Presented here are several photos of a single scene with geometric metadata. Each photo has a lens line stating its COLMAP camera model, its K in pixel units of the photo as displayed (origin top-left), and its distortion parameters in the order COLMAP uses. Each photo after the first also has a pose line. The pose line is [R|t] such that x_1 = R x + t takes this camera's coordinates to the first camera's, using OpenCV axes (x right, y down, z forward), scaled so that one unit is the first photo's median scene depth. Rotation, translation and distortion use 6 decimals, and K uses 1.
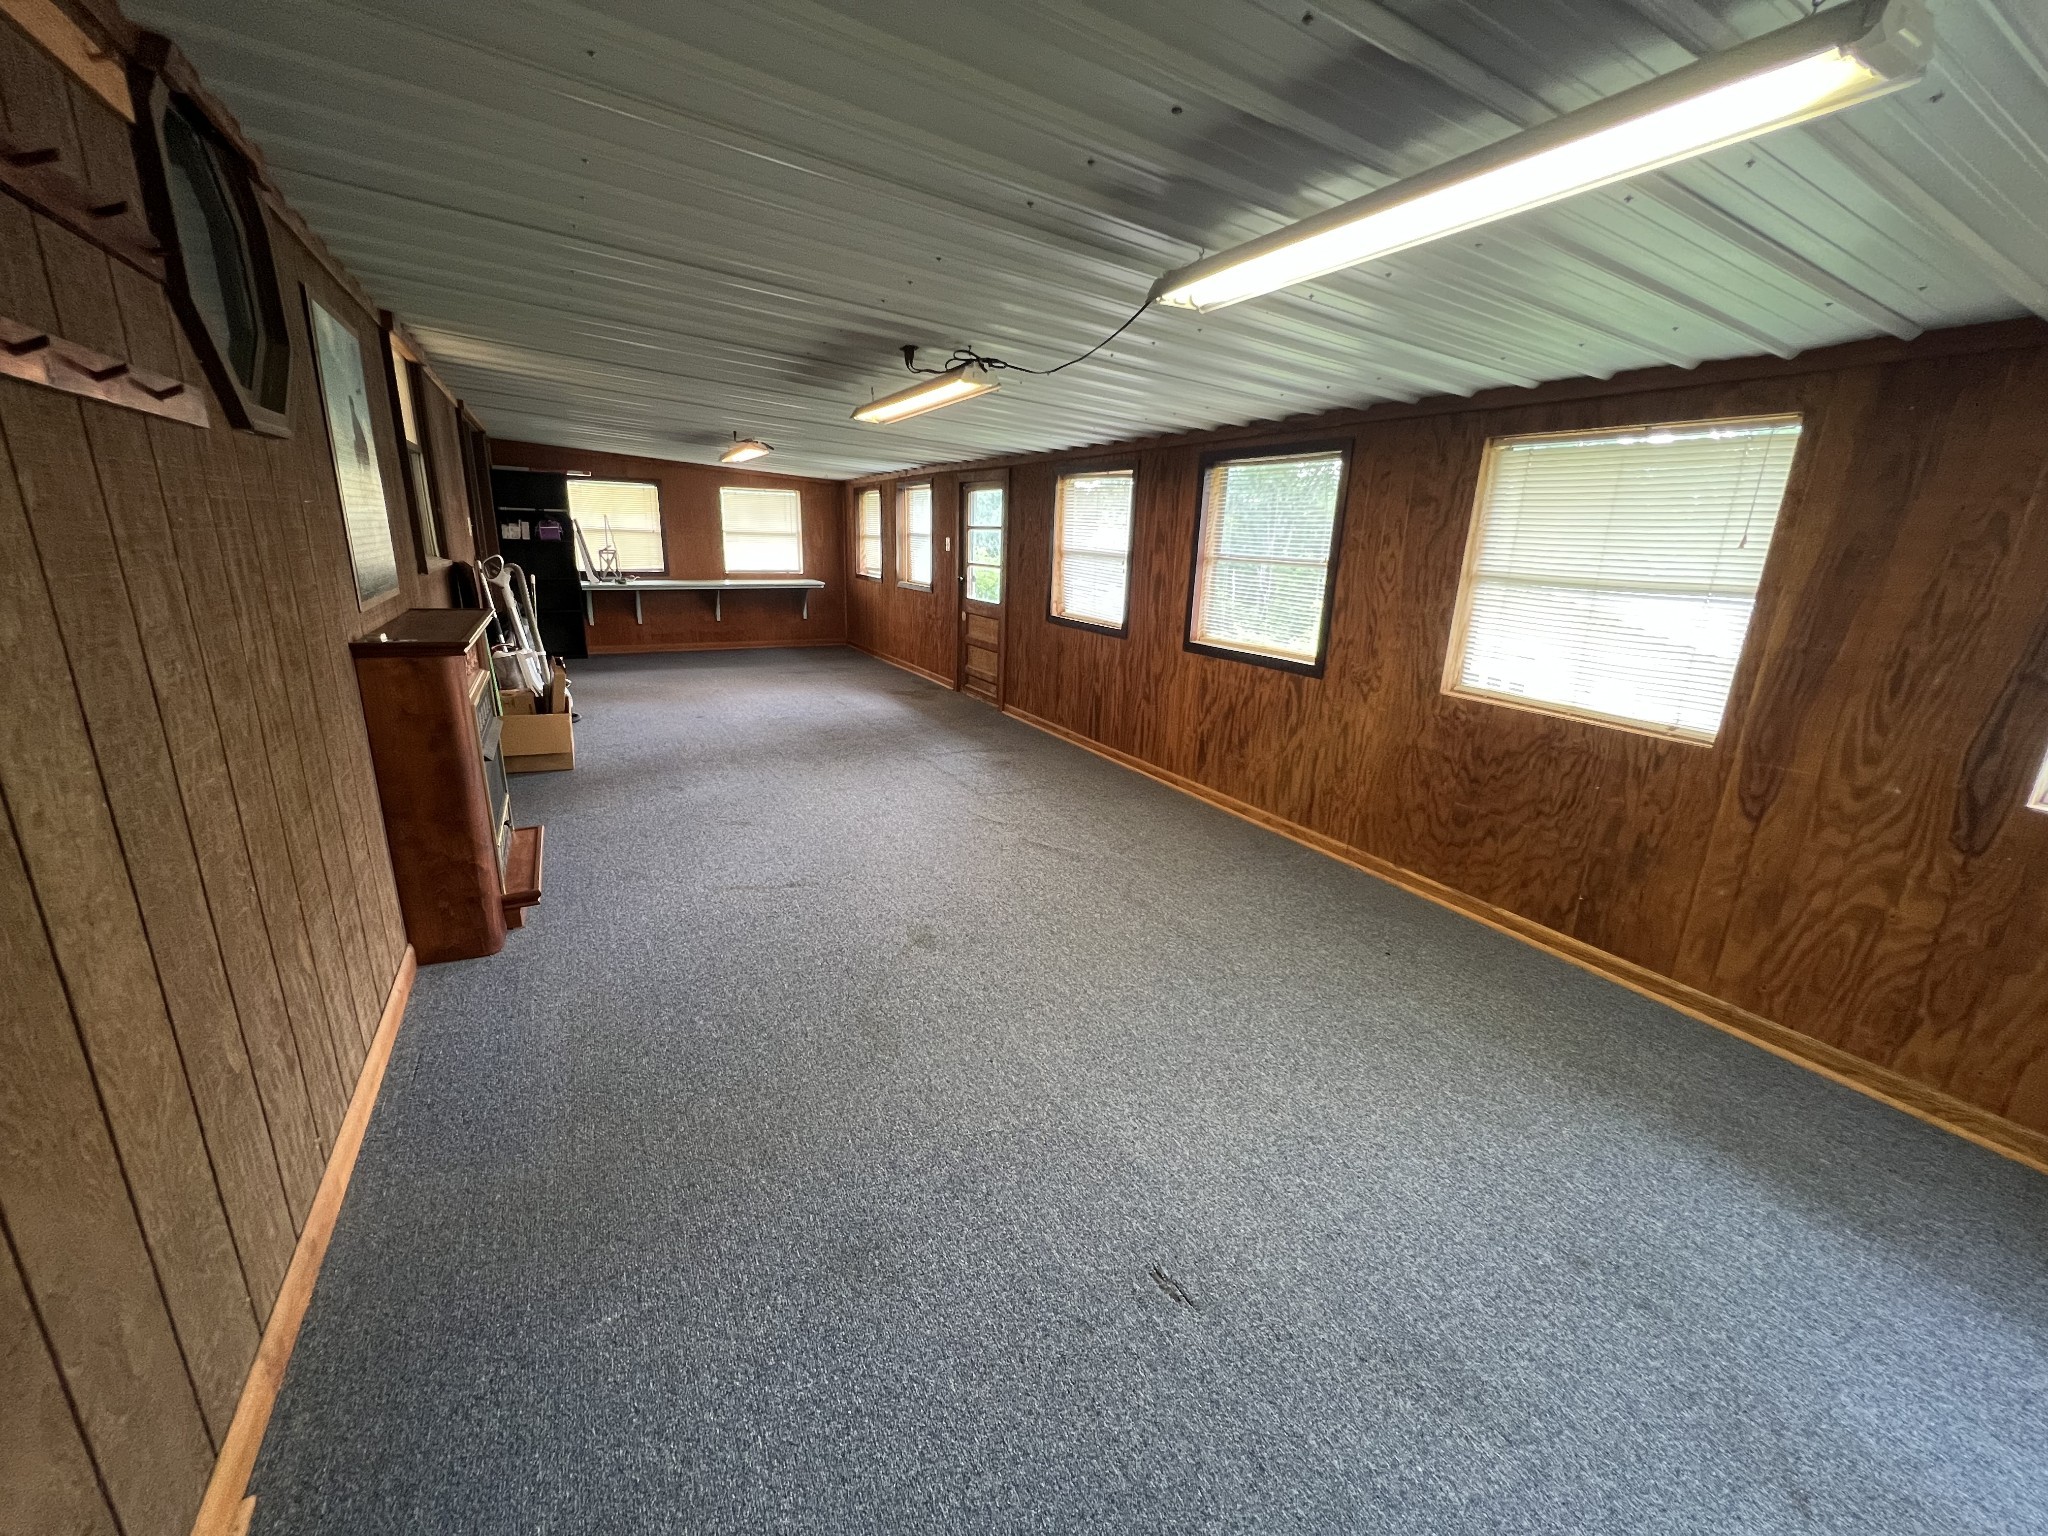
lens RADIAL K [[795.8, 0, 1009.6], [0, 795.8, 763.7], [0, 0, 1]] dist [-0.003822, -0.000648]
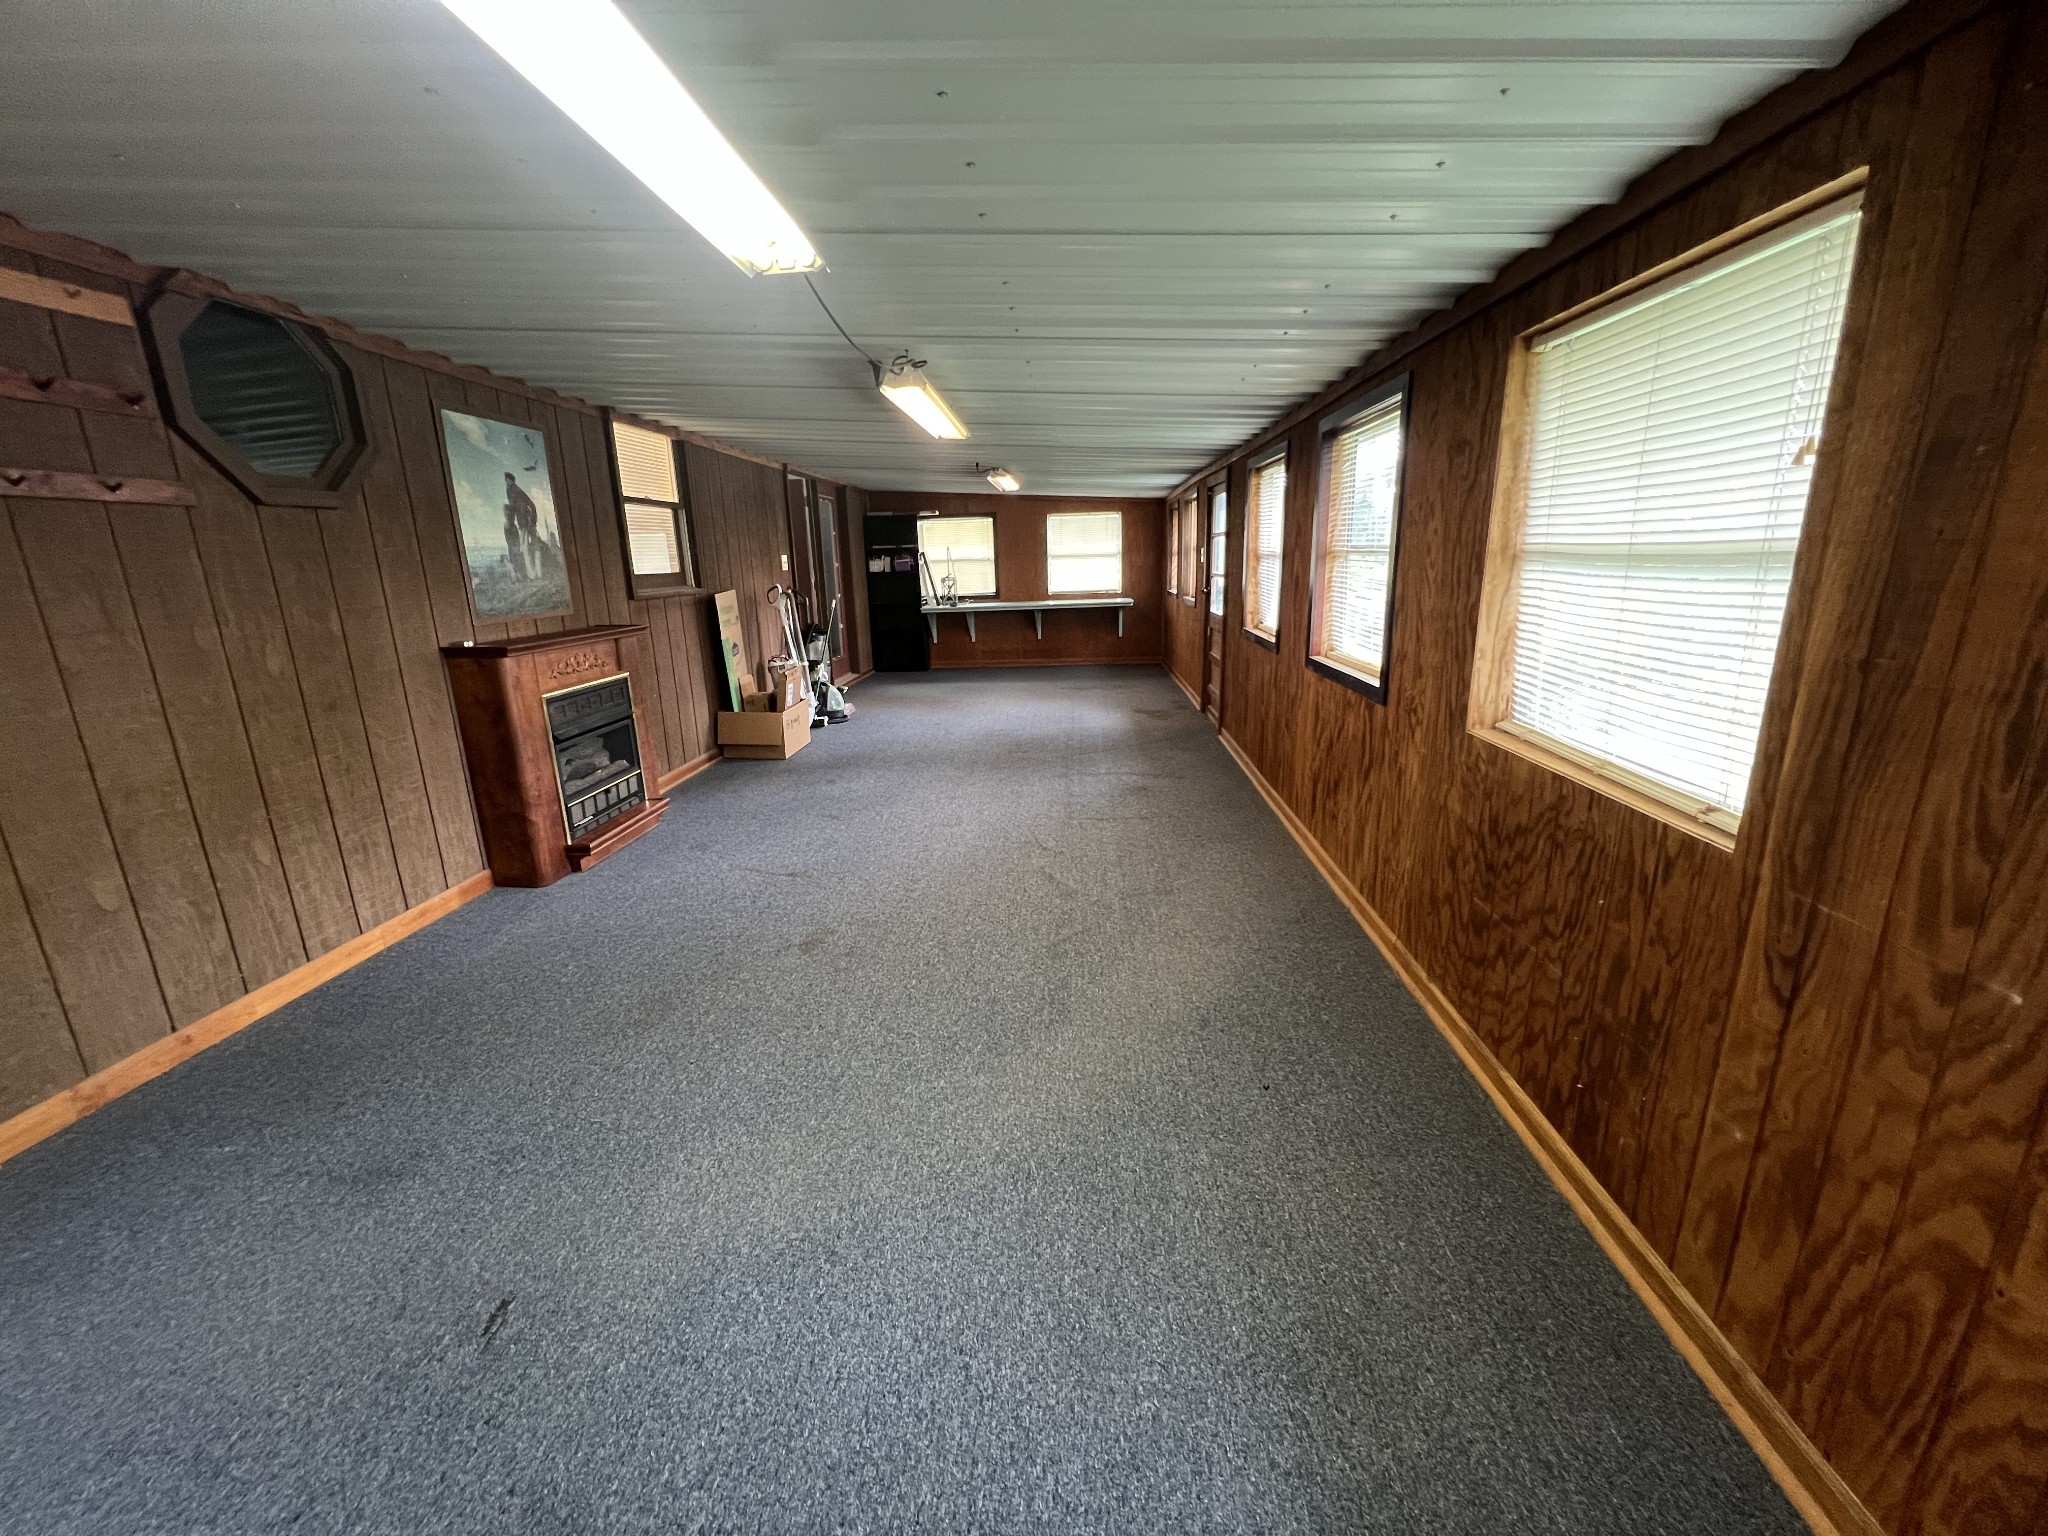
lens RADIAL K [[795.8, 0, 1017.9], [0, 795.8, 762.7], [0, 0, 1]] dist [-0.003822, -0.000648]
pose [[0.852738, 0.076237, -0.516746, 0.683925], [-0.090194, 0.995922, -0.001908, -0.032132], [0.514493, 0.048235, 0.856137, 0.282598]]
